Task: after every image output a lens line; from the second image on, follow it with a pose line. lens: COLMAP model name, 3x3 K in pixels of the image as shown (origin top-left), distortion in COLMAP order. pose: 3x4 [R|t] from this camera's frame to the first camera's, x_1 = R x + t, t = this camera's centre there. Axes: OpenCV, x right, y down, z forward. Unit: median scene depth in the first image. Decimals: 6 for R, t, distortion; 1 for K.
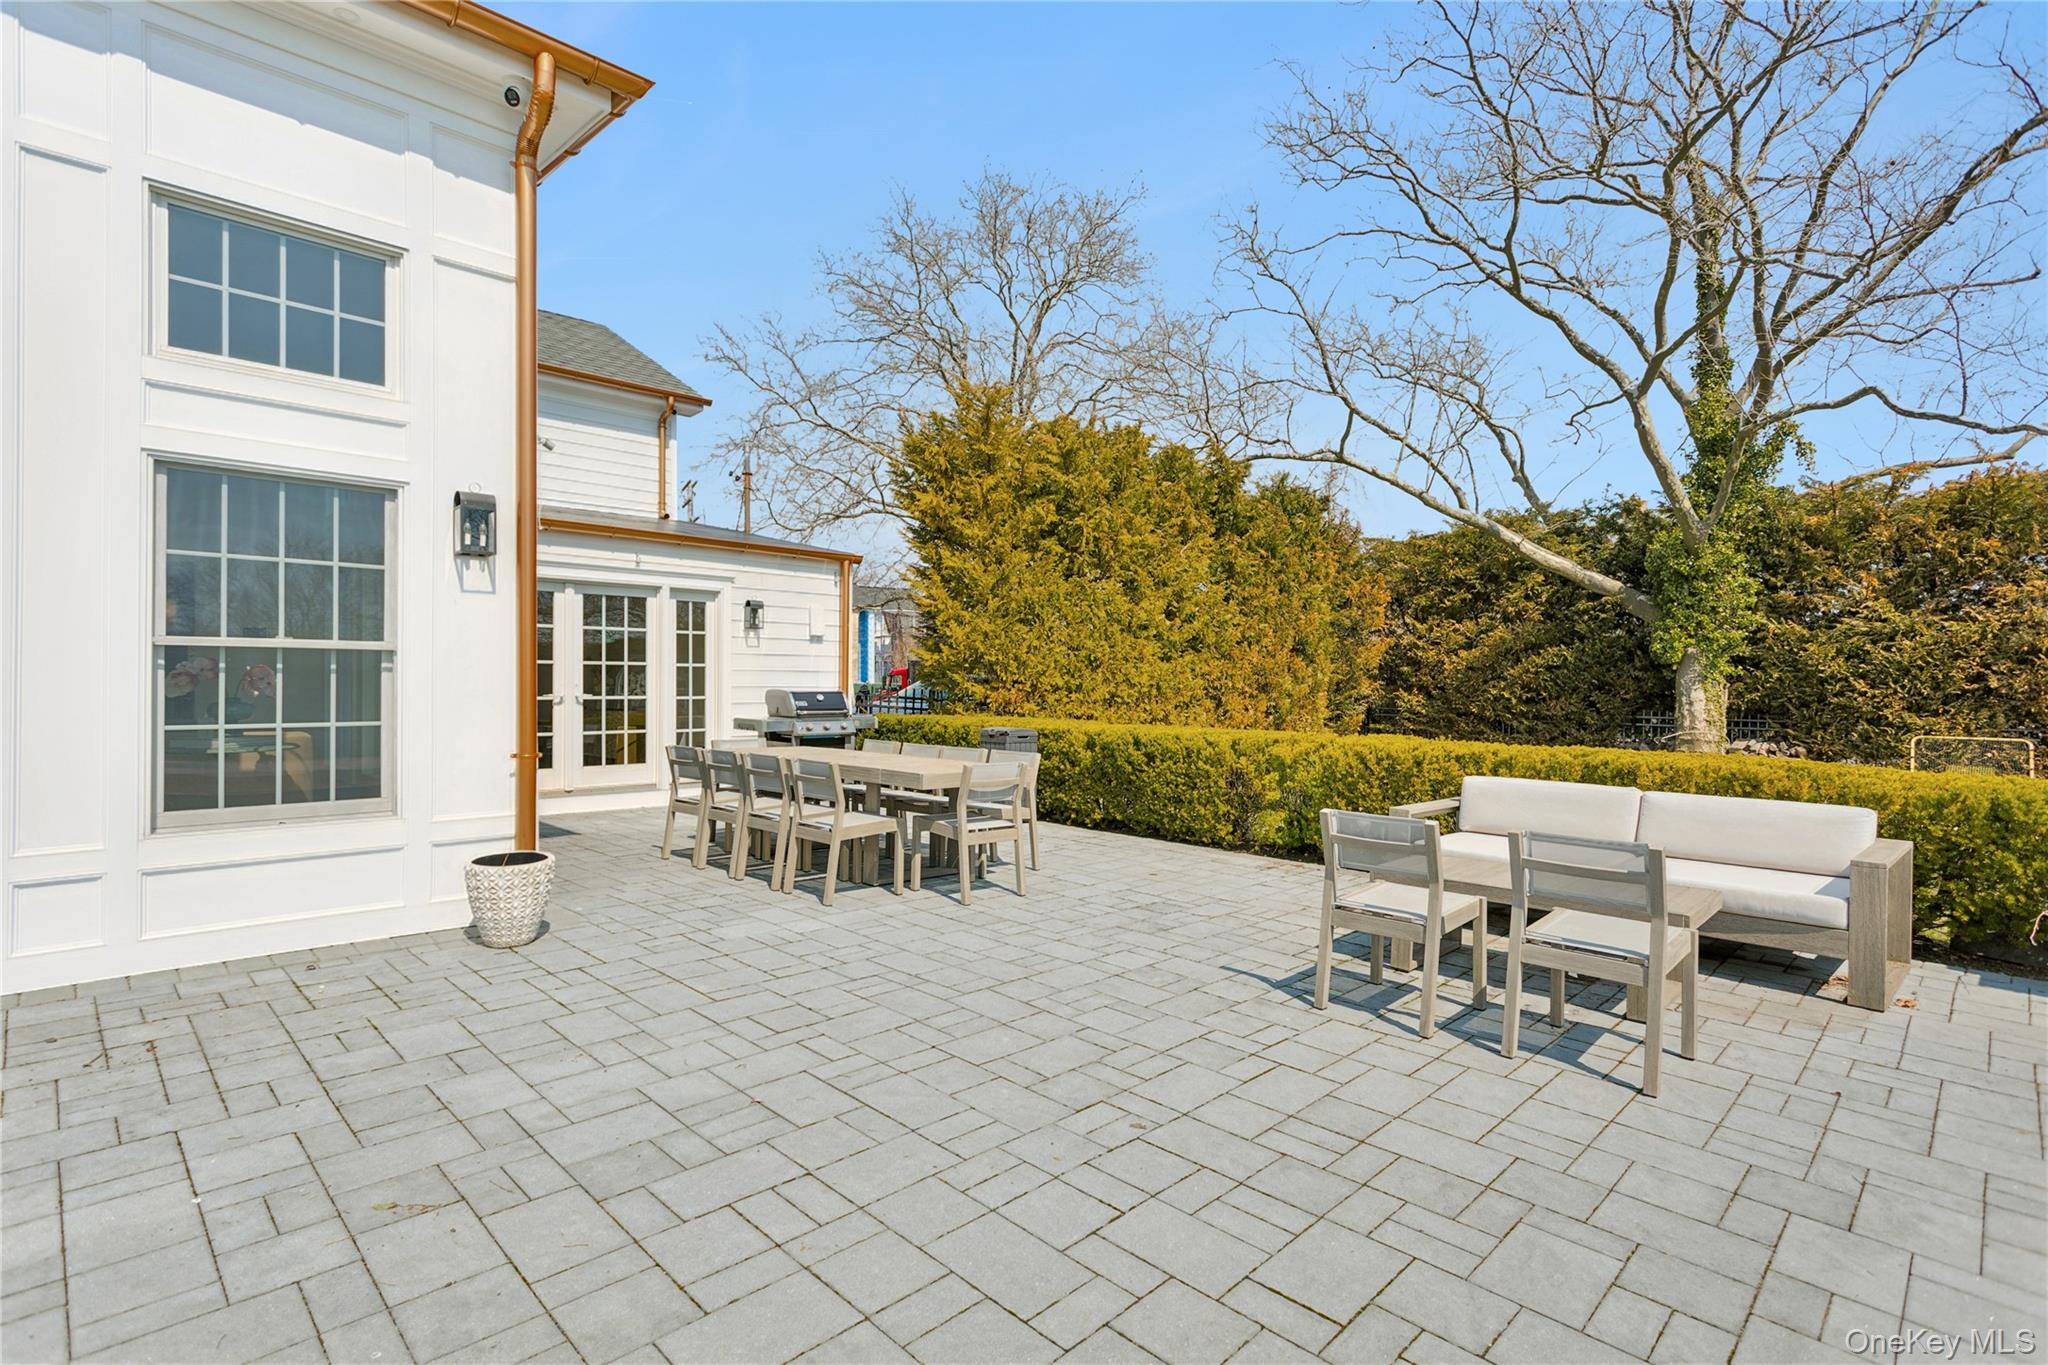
lens RADIAL K [[994.1, 0, 1024.4], [0, 994.1, 679.1], [0, 0, 1]] dist [0.003721, 0.000704]
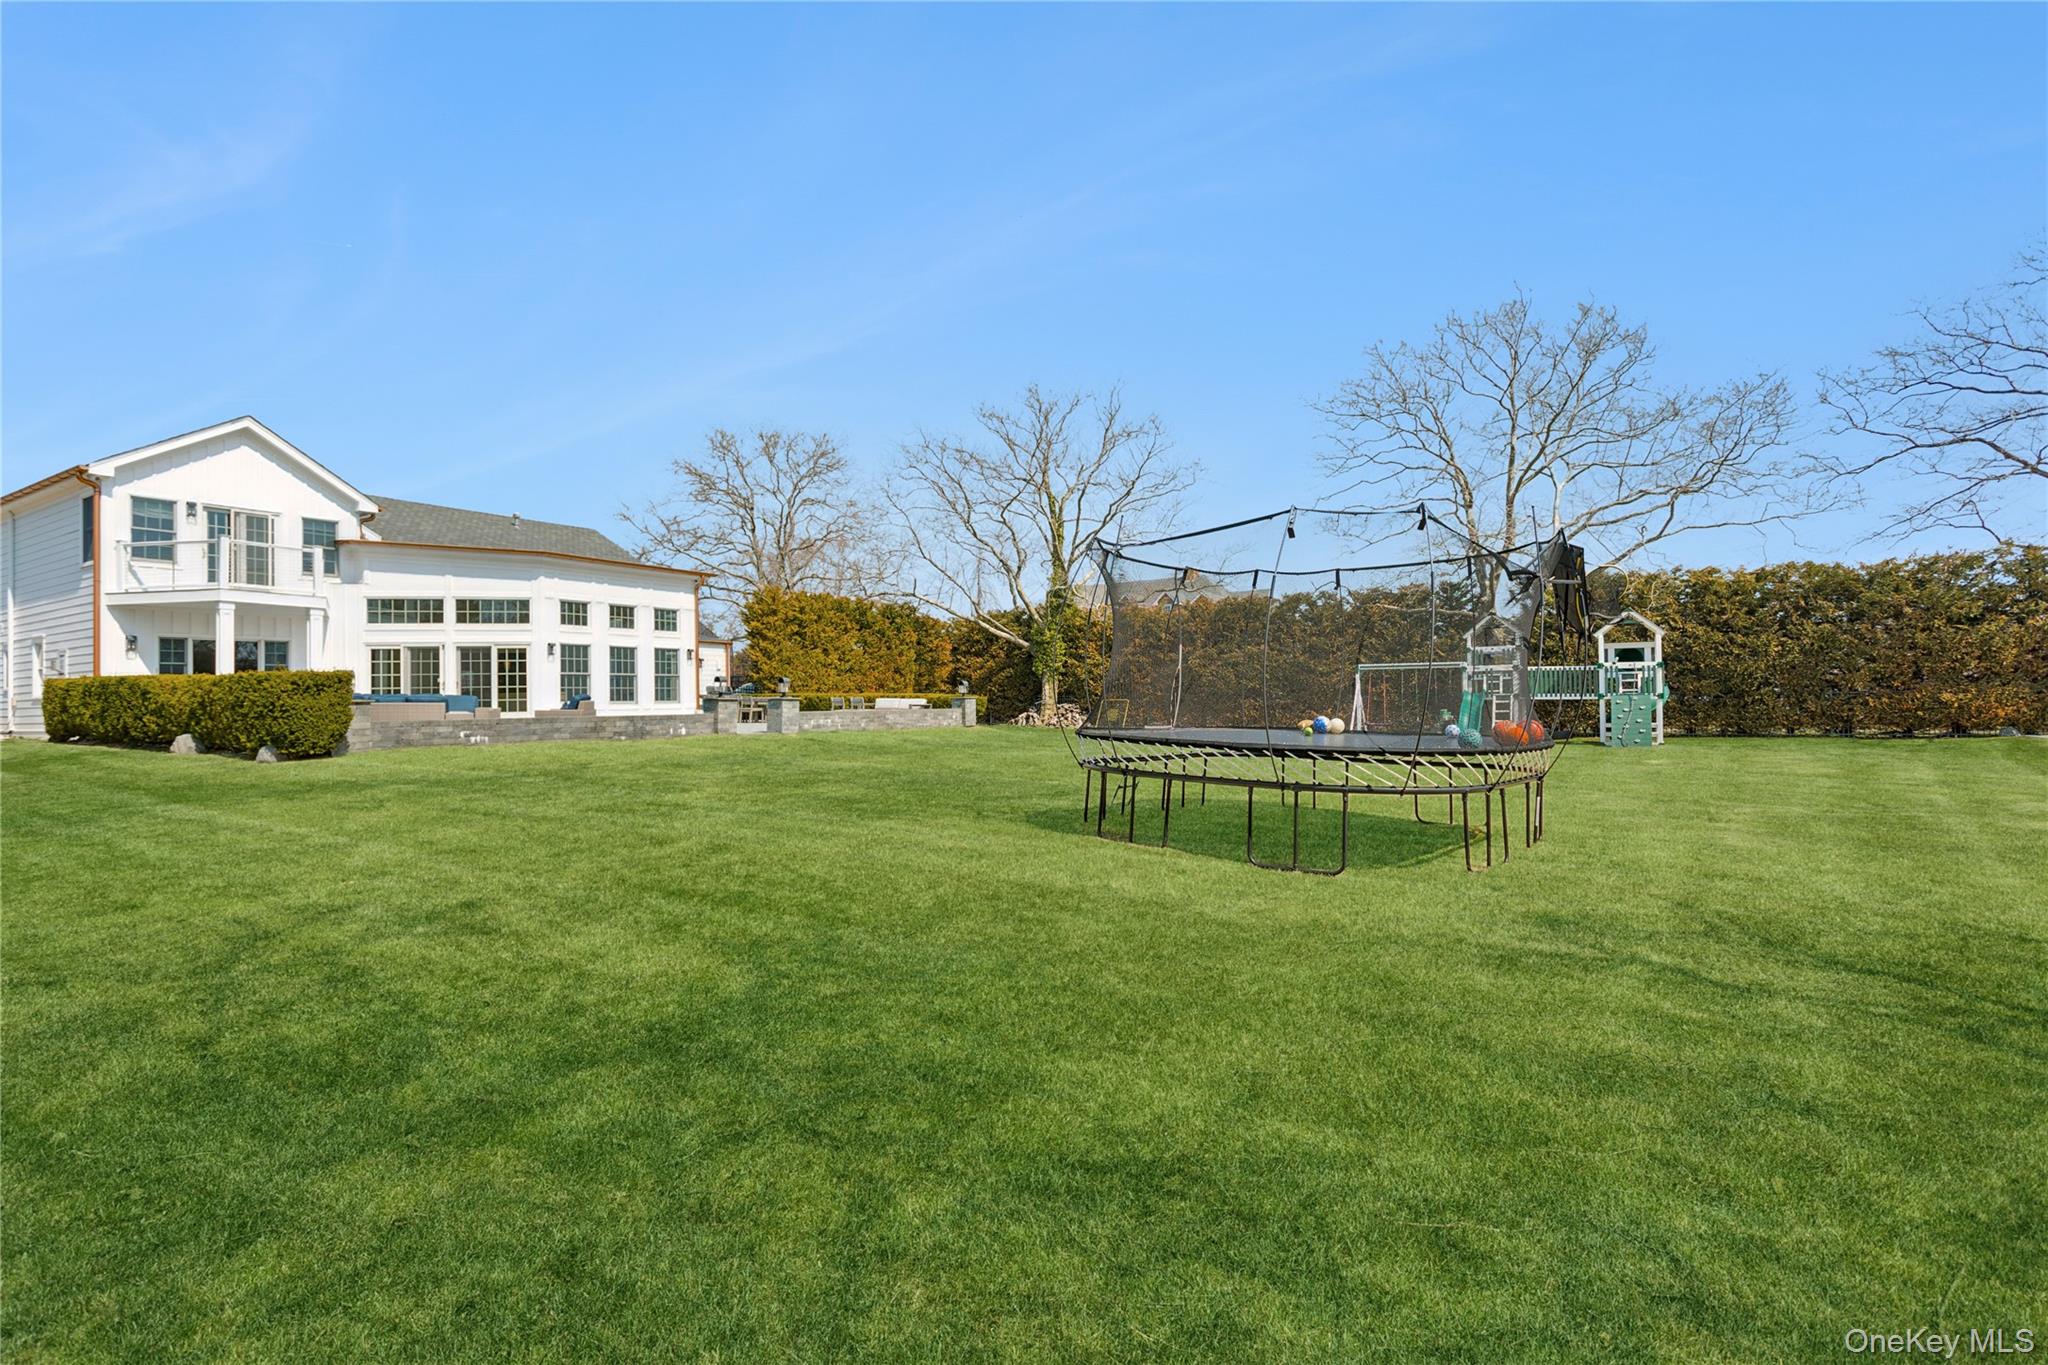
lens RADIAL K [[994.1, 0, 1026.8], [0, 994.1, 688.5], [0, 0, 1]] dist [0.003721, 0.000704]
pose [[0.972602, -0.009937, 0.232264, 0.004423], [0.010795, 0.999939, -0.002423, 0.033965], [-0.232226, 0.004864, 0.972650, -2.157779]]
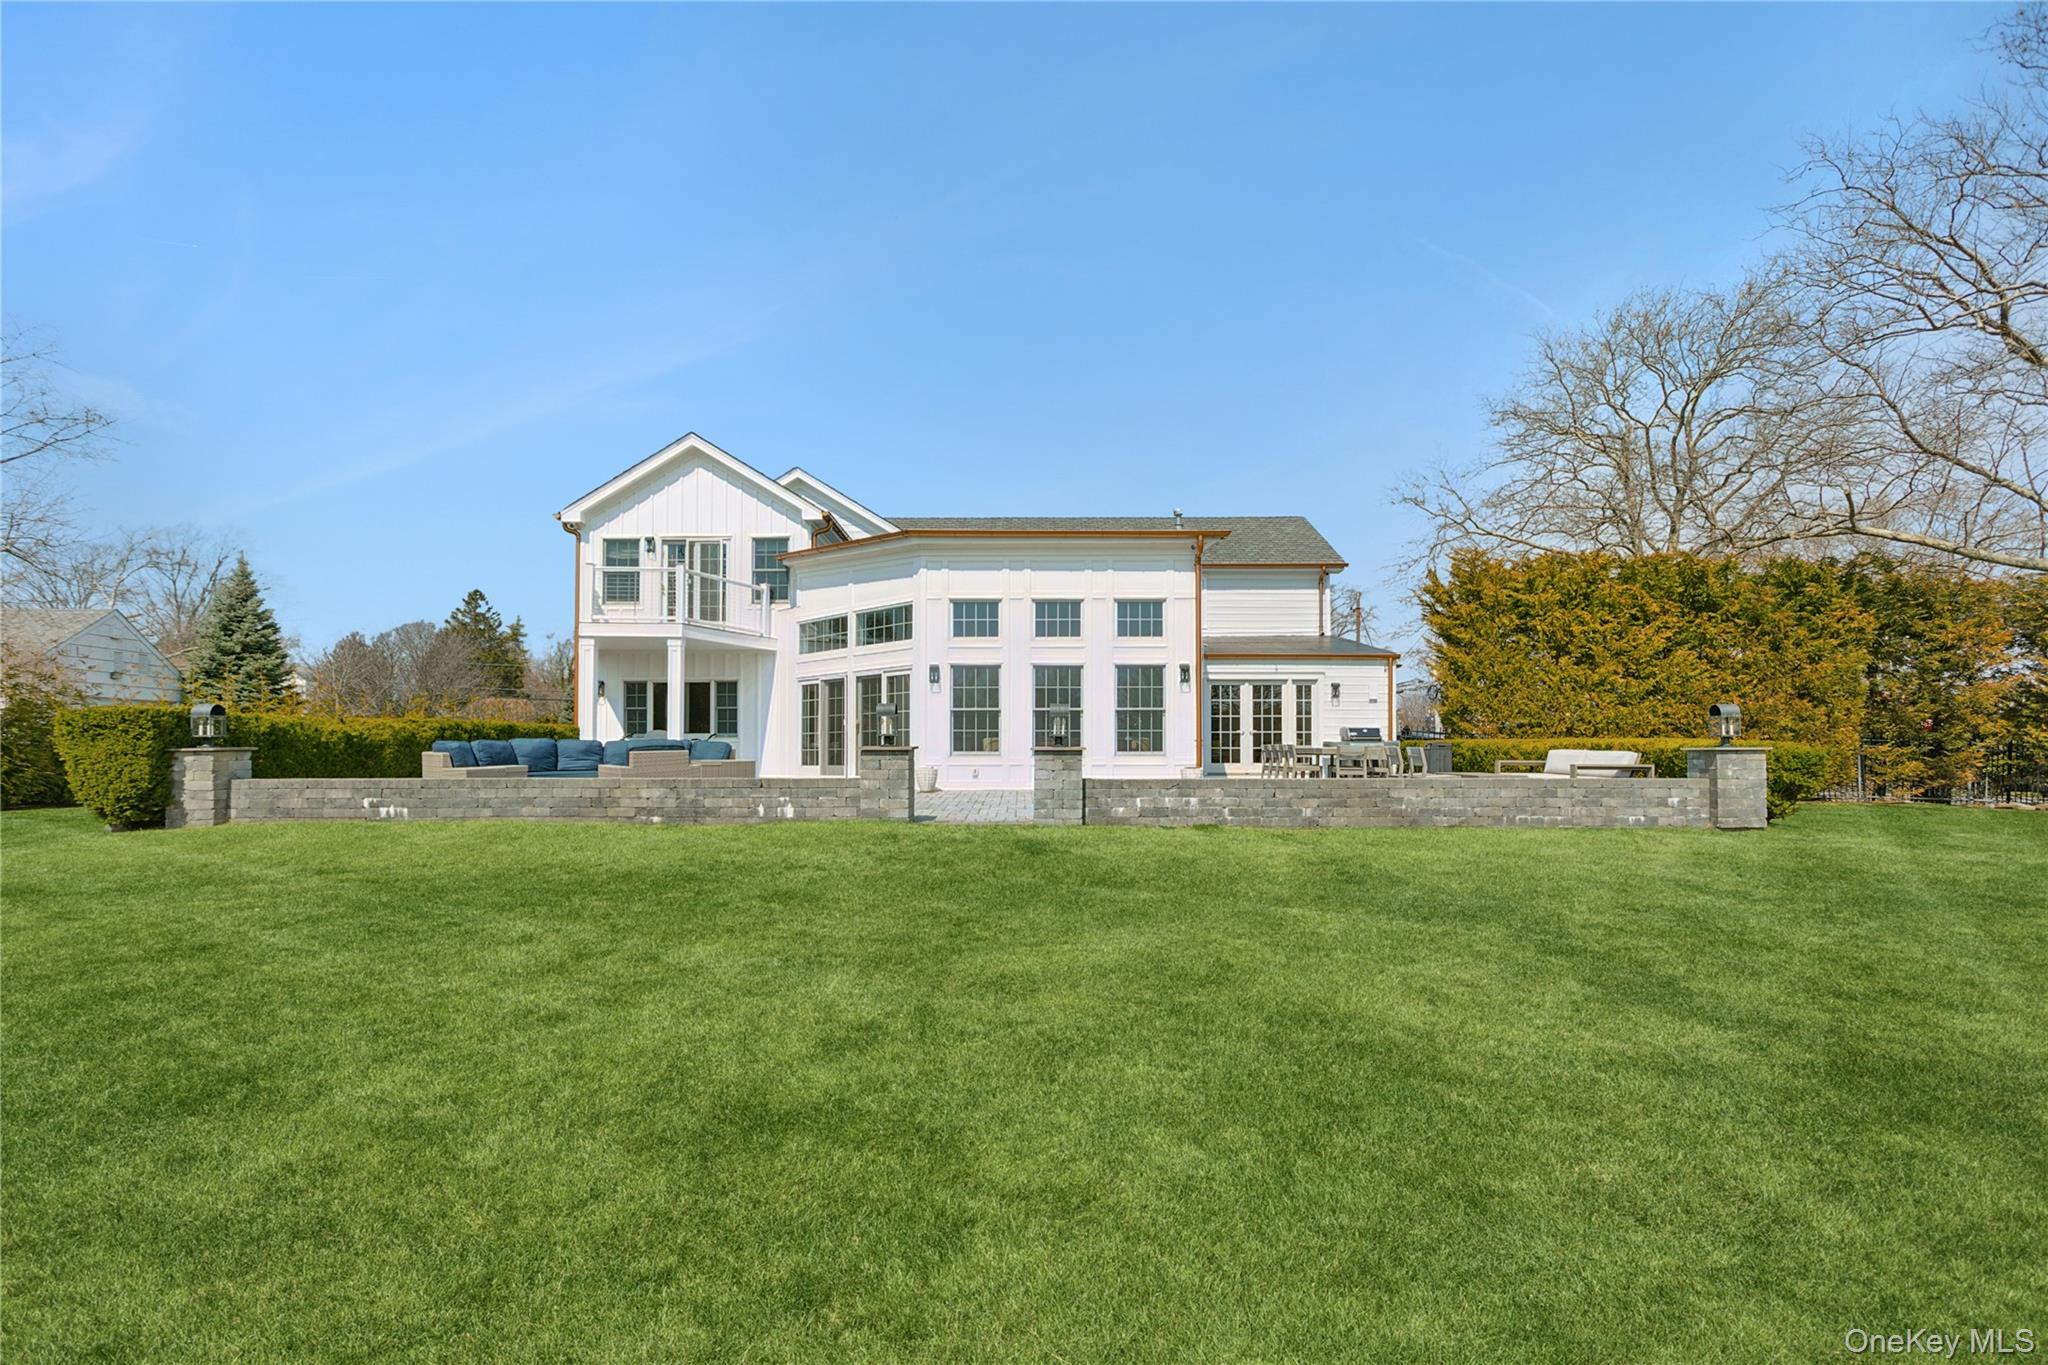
lens RADIAL K [[994.1, 0, 1023.7], [0, 994.1, 731.9], [0, 0, 1]] dist [0.003721, 0.000704]
pose [[0.713115, -0.016992, -0.700841, 0.615650], [0.007444, 0.999833, -0.016668, 0.042940], [0.701008, 0.006669, 0.713122, -0.778662]]
